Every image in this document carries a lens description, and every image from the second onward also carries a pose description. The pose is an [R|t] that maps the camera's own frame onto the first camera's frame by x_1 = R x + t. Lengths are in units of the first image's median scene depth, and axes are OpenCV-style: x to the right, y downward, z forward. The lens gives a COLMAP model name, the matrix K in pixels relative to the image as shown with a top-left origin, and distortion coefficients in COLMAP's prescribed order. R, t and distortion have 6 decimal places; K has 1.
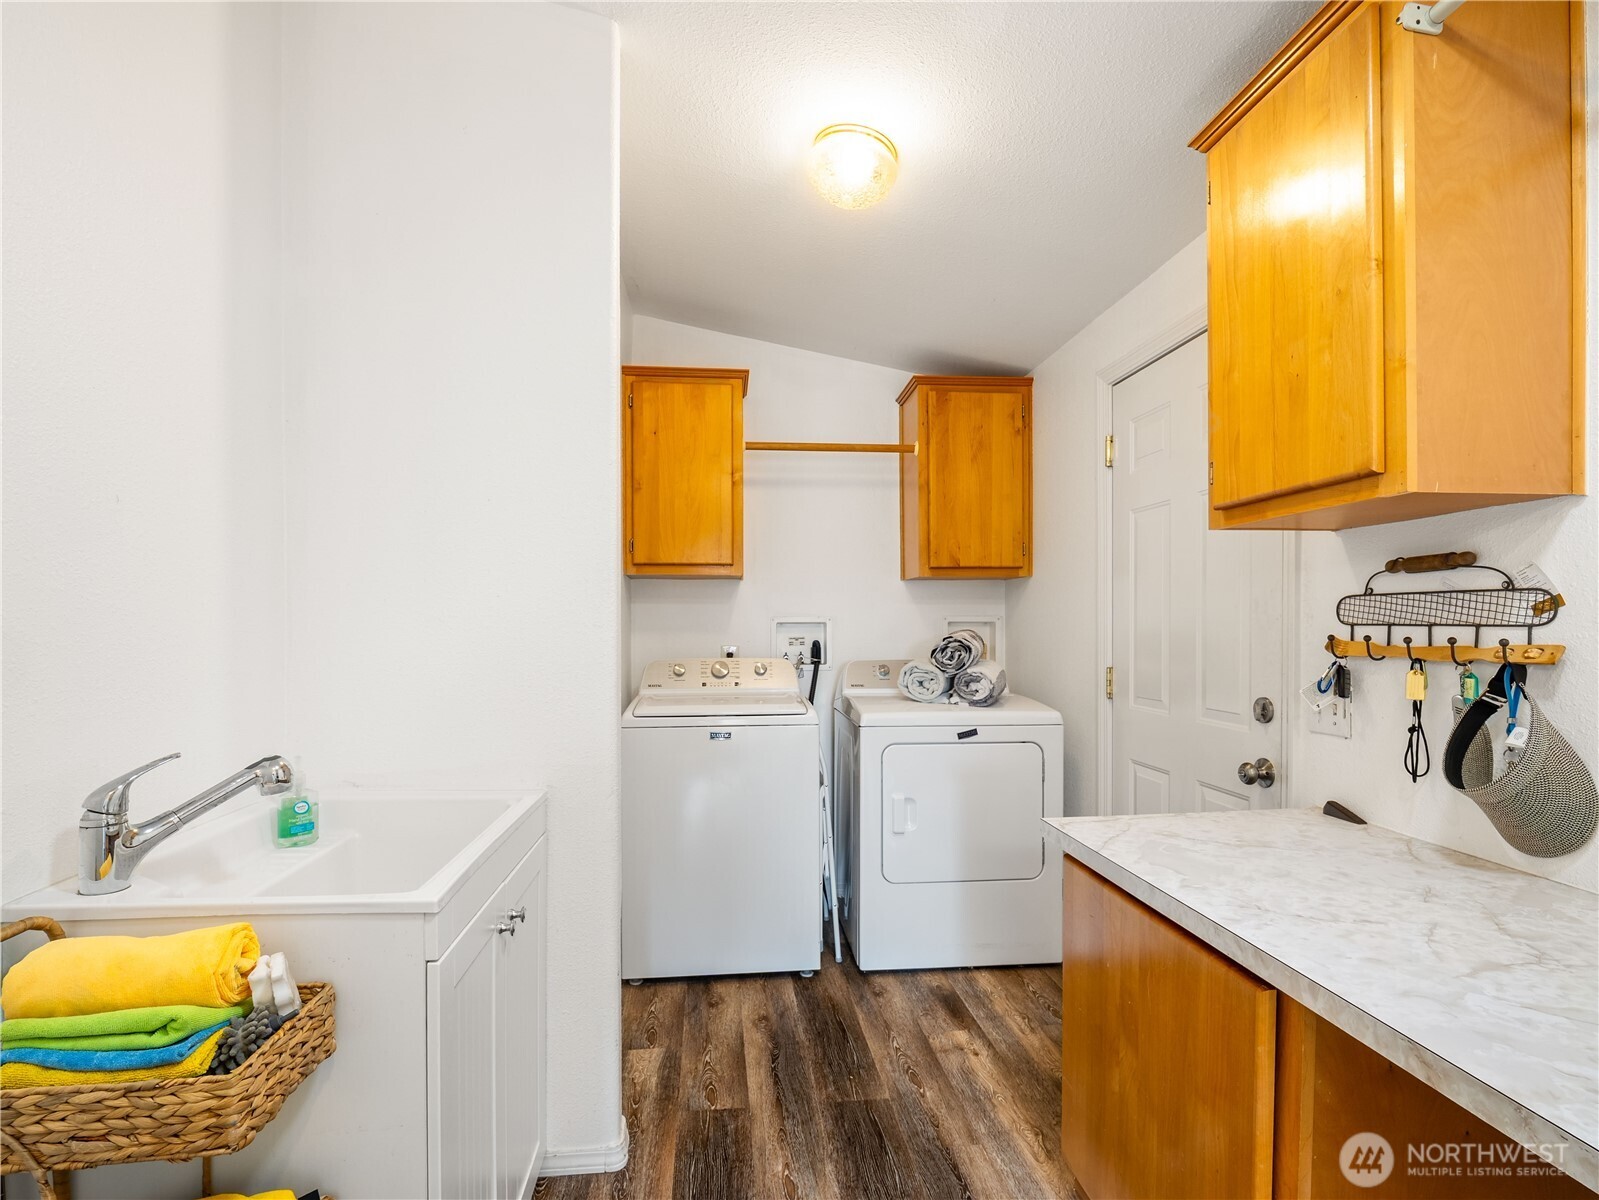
lens RADIAL K [[774.8, 0, 790.3], [0, 774.8, 633.3], [0, 0, 1]] dist [-0.008018, -0.005673]
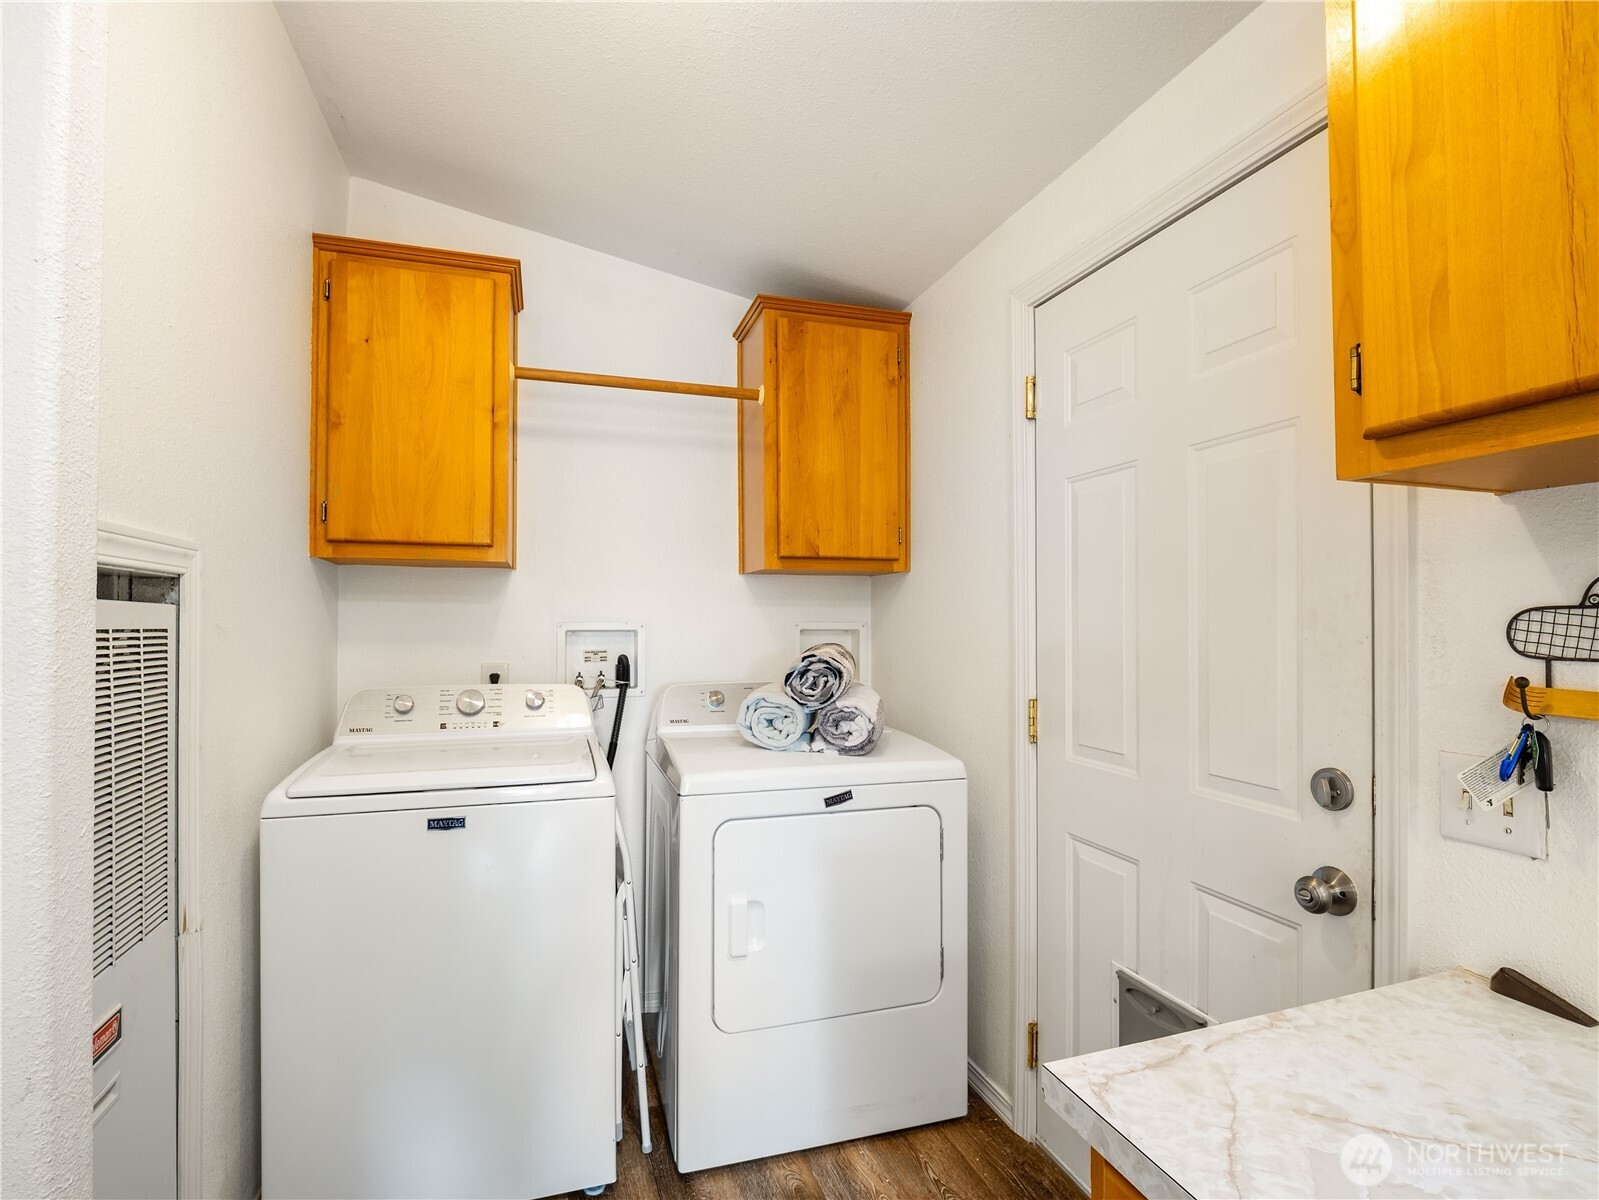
lens RADIAL K [[774.8, 0, 791.7], [0, 774.8, 616.7], [0, 0, 1]] dist [-0.008018, -0.005673]
pose [[0.976229, 0.005214, 0.216678, 0.037928], [-0.001403, 0.999842, -0.017736, -0.017530], [-0.216736, 0.017011, 0.976082, 0.323792]]
